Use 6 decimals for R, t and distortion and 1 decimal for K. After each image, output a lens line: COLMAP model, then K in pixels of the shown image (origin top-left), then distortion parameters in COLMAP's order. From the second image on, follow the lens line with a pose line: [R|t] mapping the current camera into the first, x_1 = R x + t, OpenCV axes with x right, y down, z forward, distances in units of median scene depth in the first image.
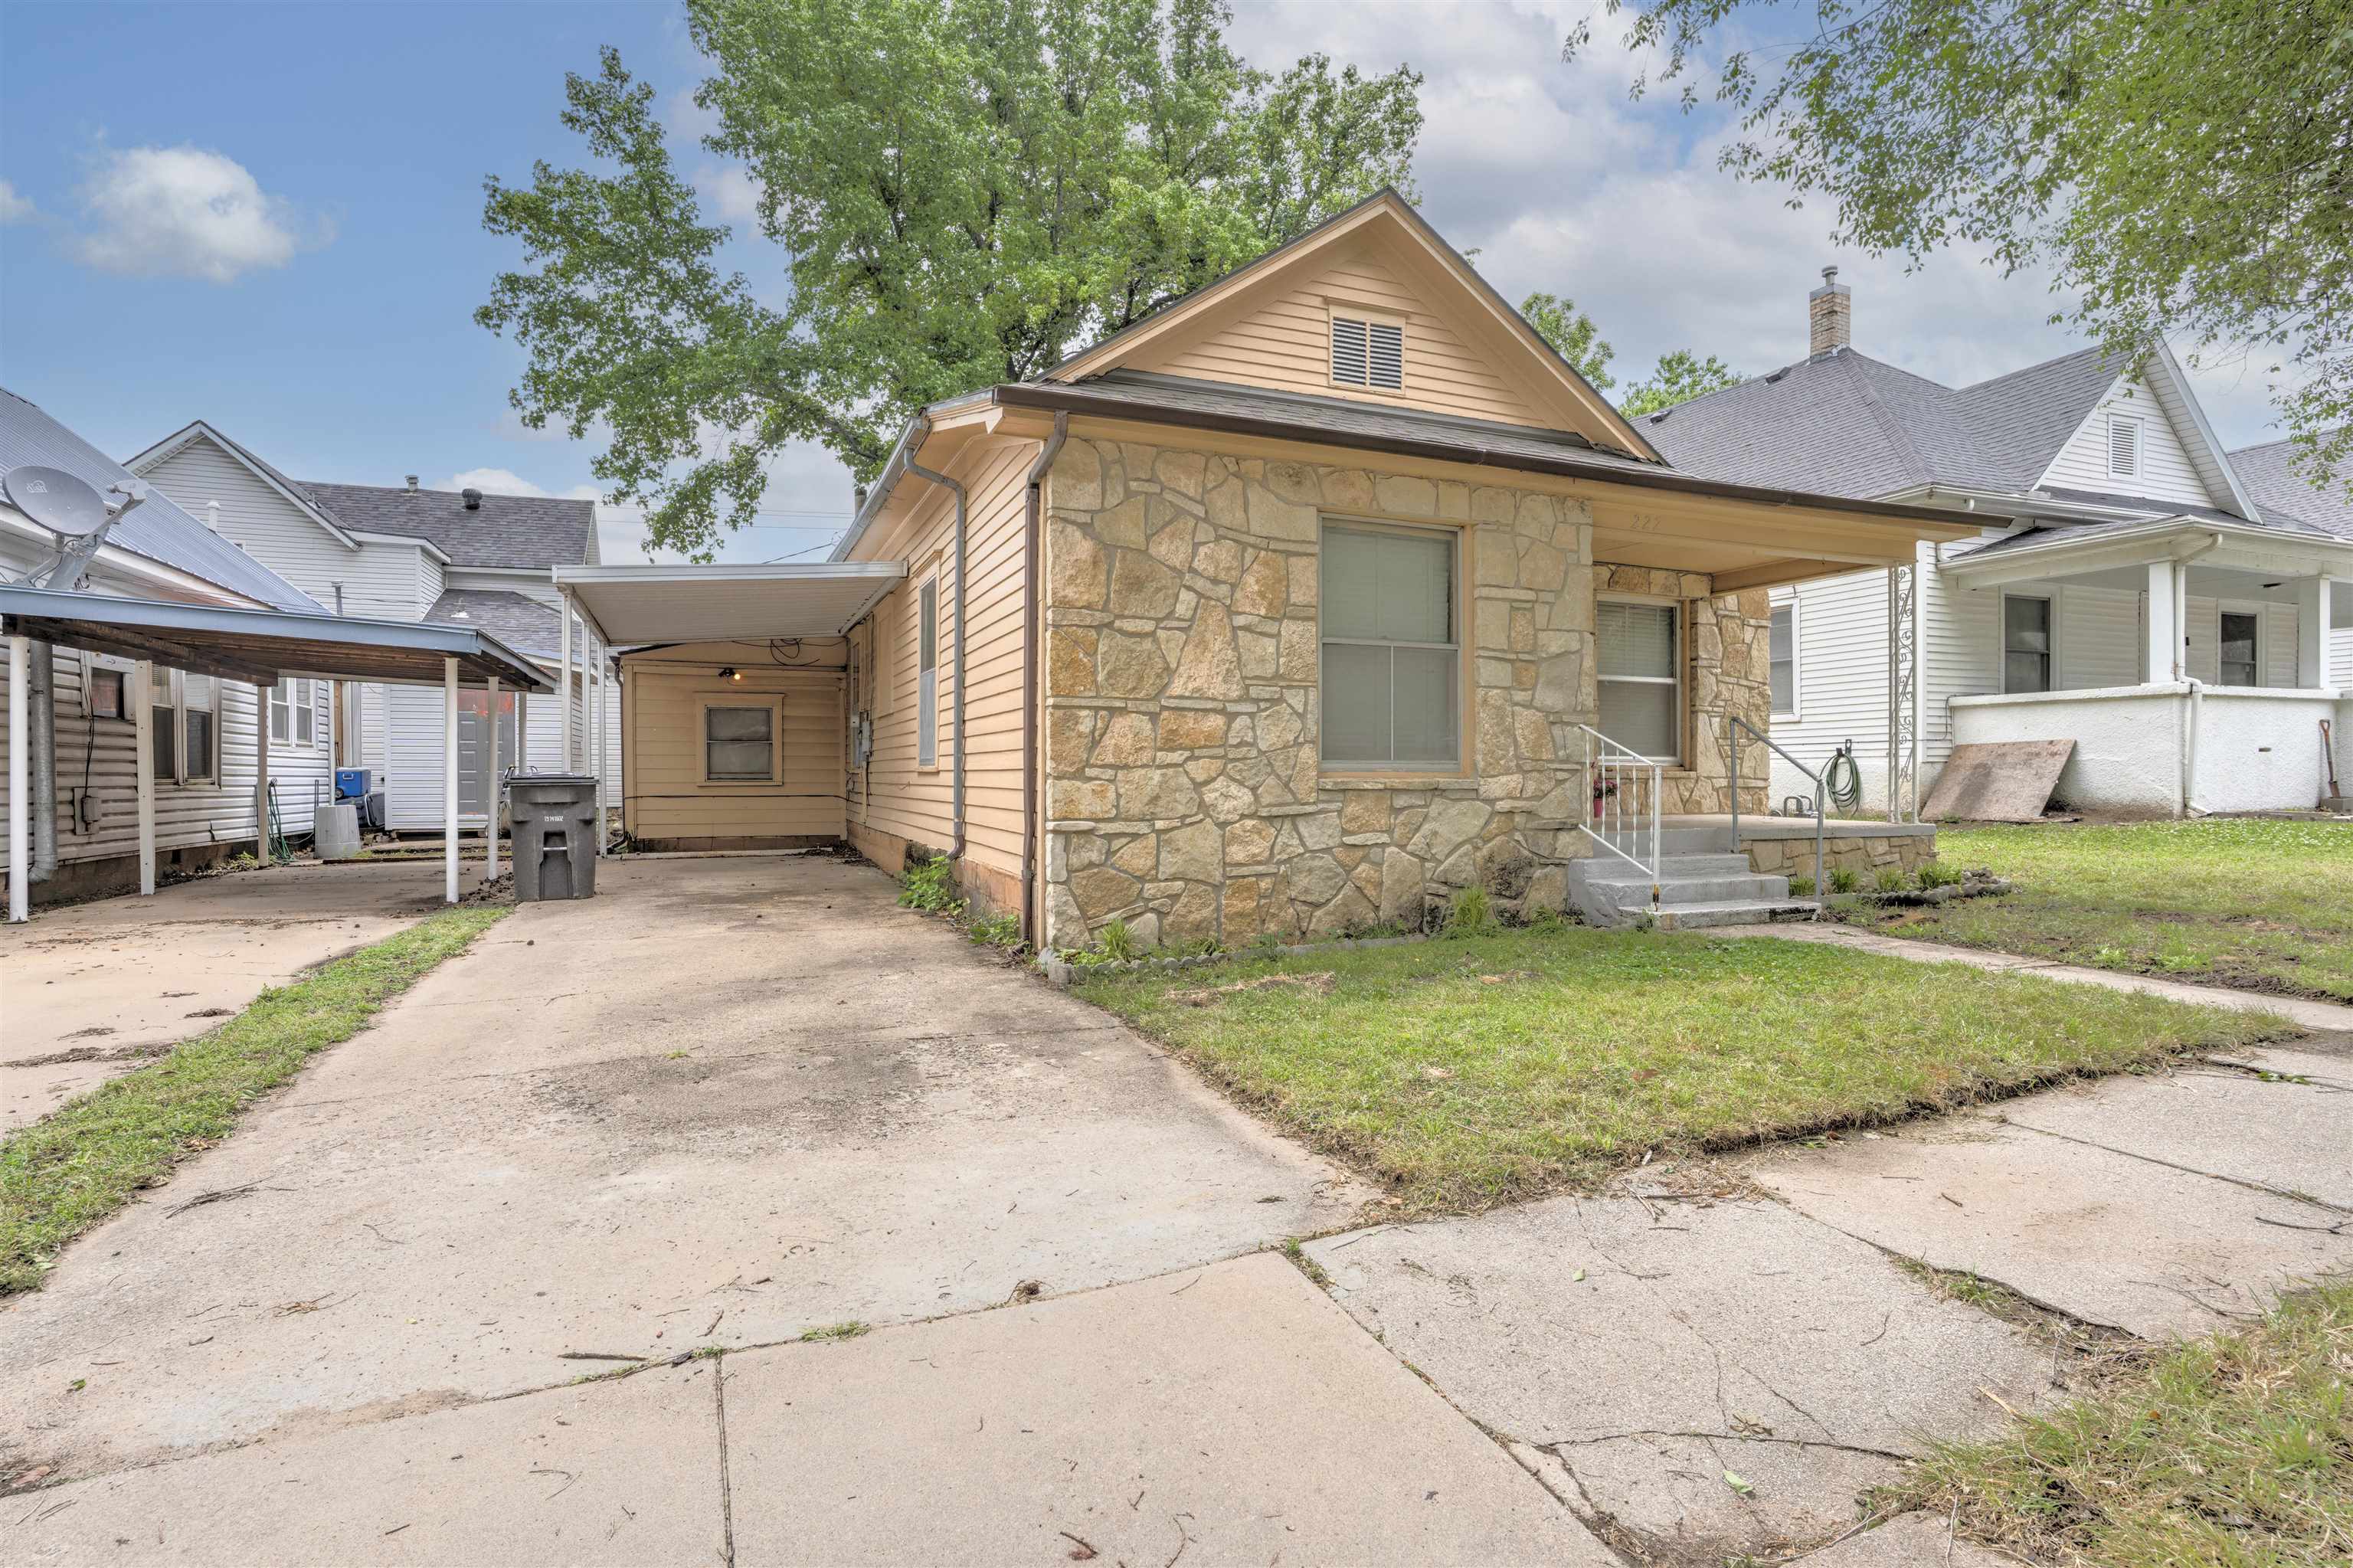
lens RADIAL K [[1146.3, 0, 1185.4], [0, 1146.3, 780.9], [0, 0, 1]] dist [-0.043961, 0.023315]
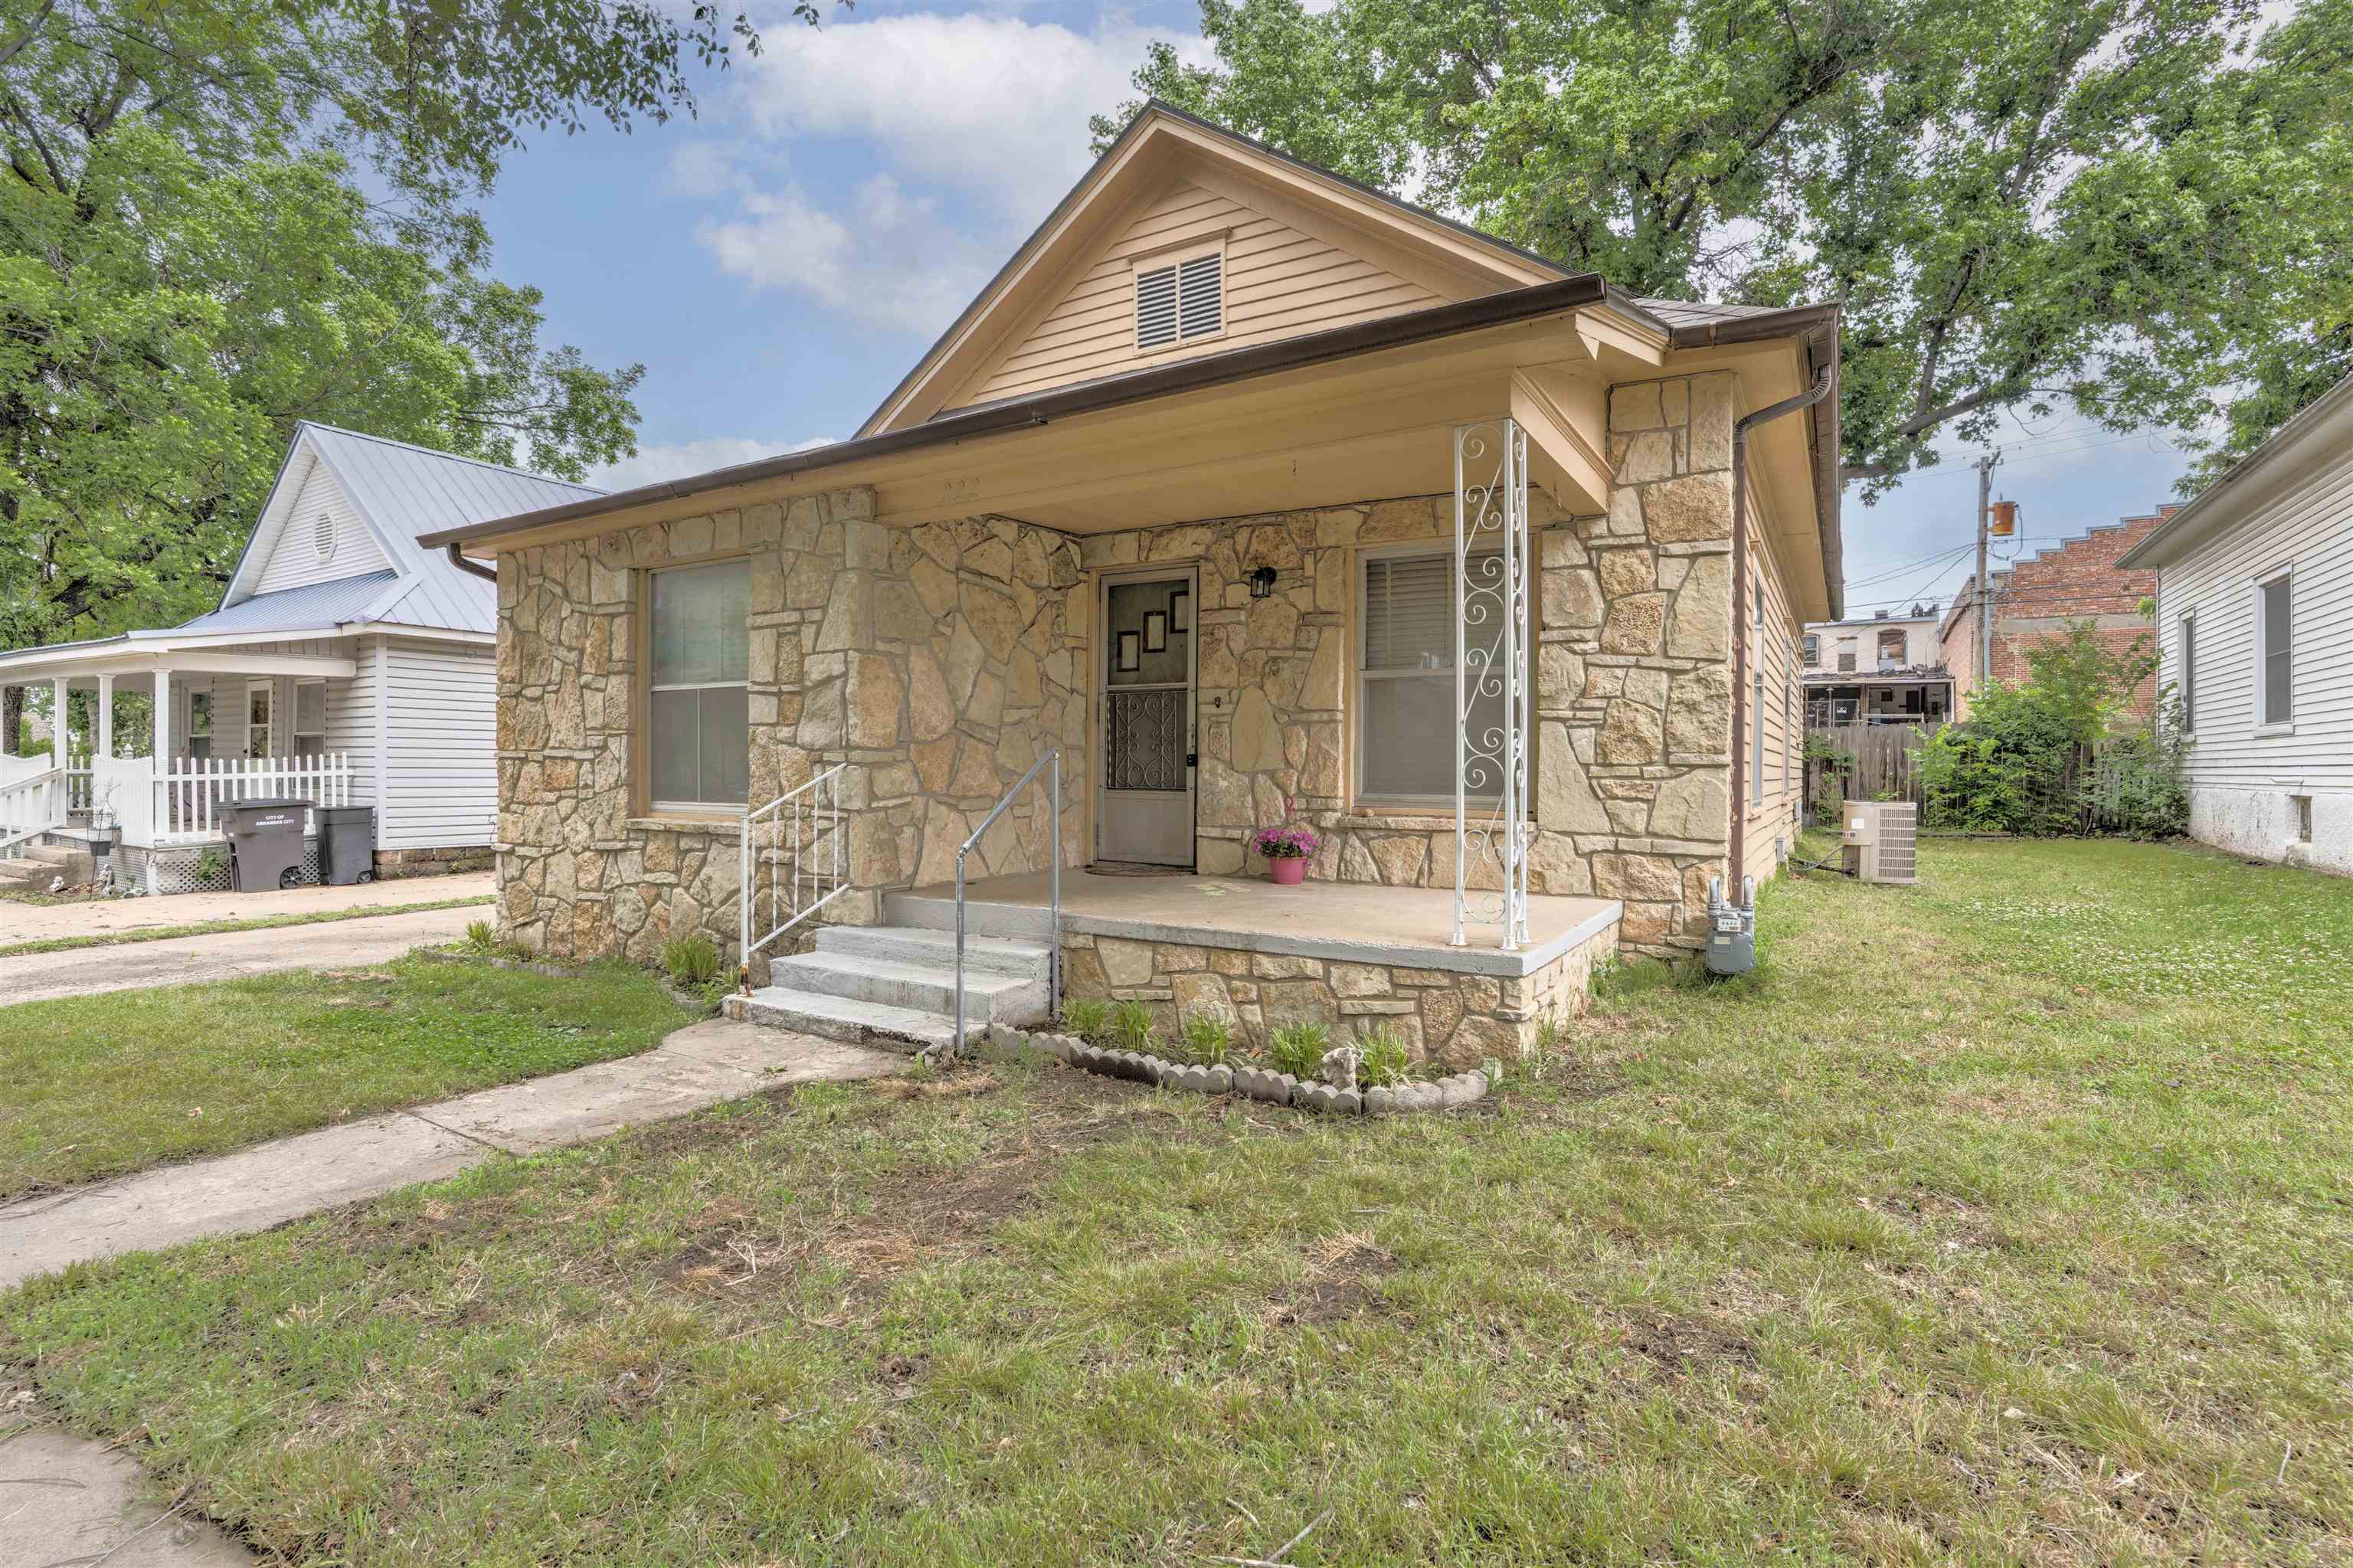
lens RADIAL K [[1146.3, 0, 1155.5], [0, 1146.3, 784.9], [0, 0, 1]] dist [-0.043961, 0.023315]
pose [[0.575658, 0.014197, -0.817567, 1.272458], [-0.010401, 0.999896, 0.010040, -0.049189], [0.817624, 0.002724, 0.575746, 0.780616]]
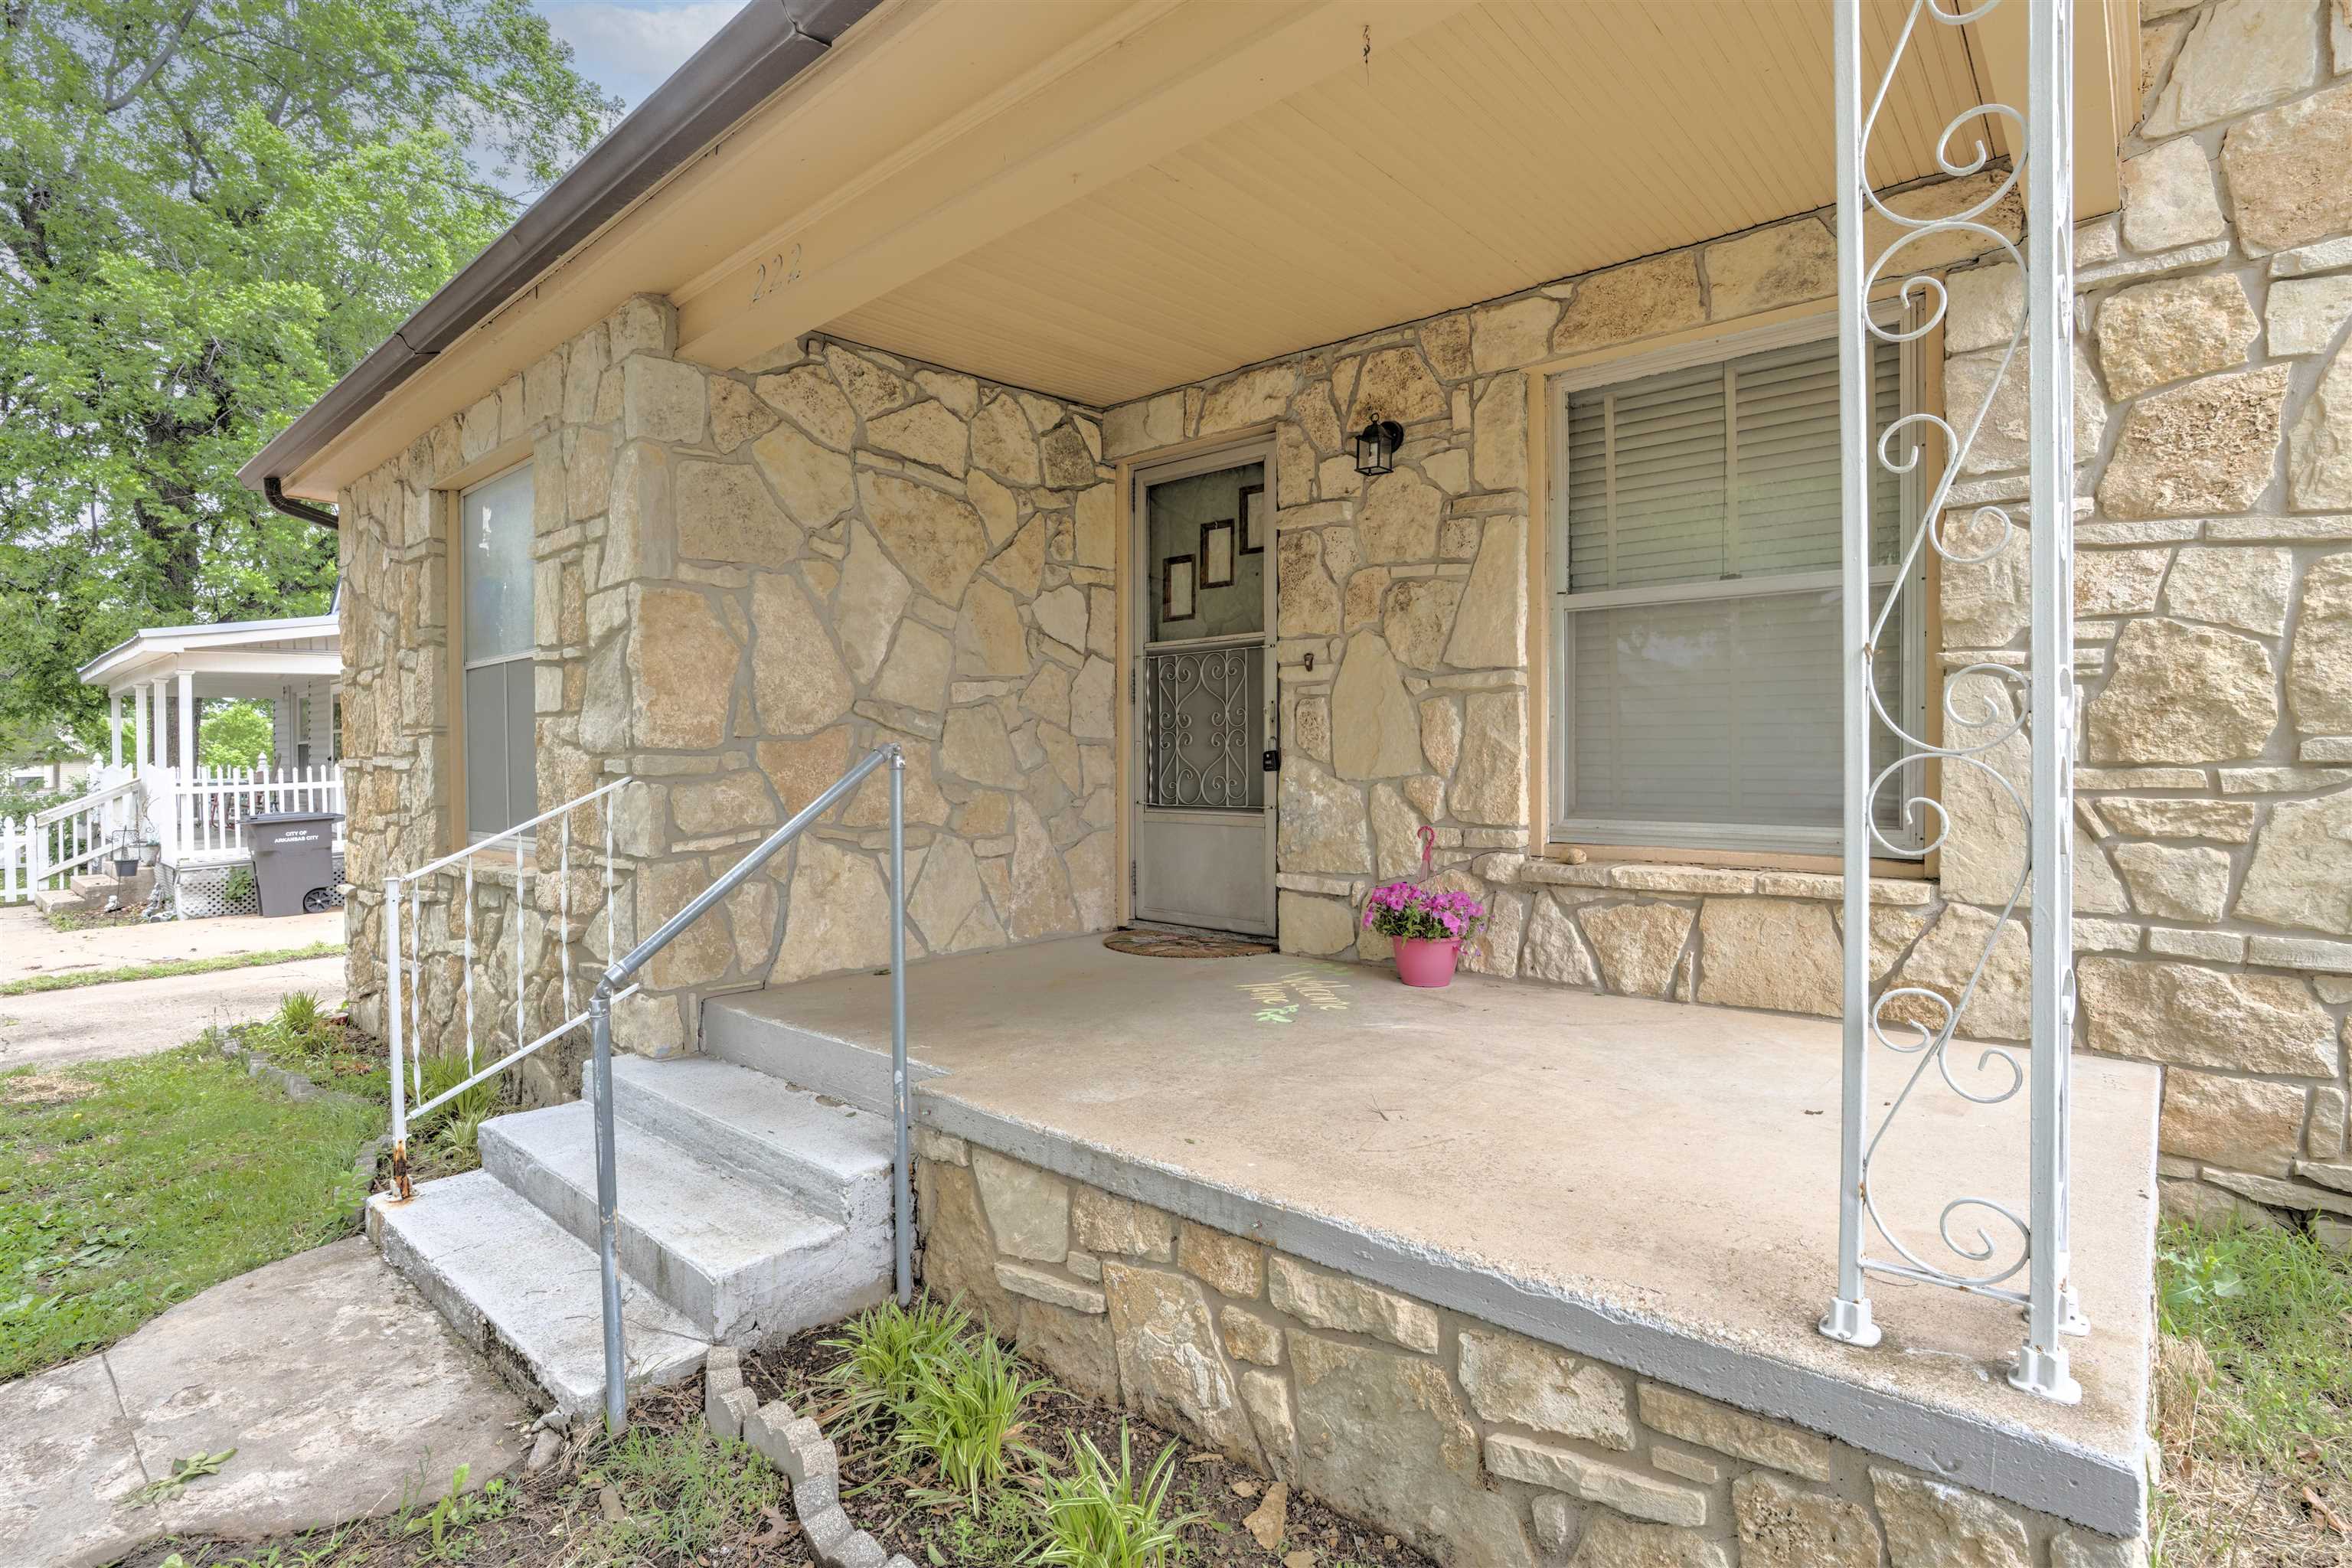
lens RADIAL K [[1145.8, 0, 1159.5], [0, 1145.8, 784.2], [0, 0, 1]] dist [-0.043961, 0.023315]
pose [[0.425942, 0.014419, -0.904636, 0.964696], [0.001519, 0.999860, 0.016652, -0.059781], [0.904749, -0.008468, 0.425860, 1.101830]]
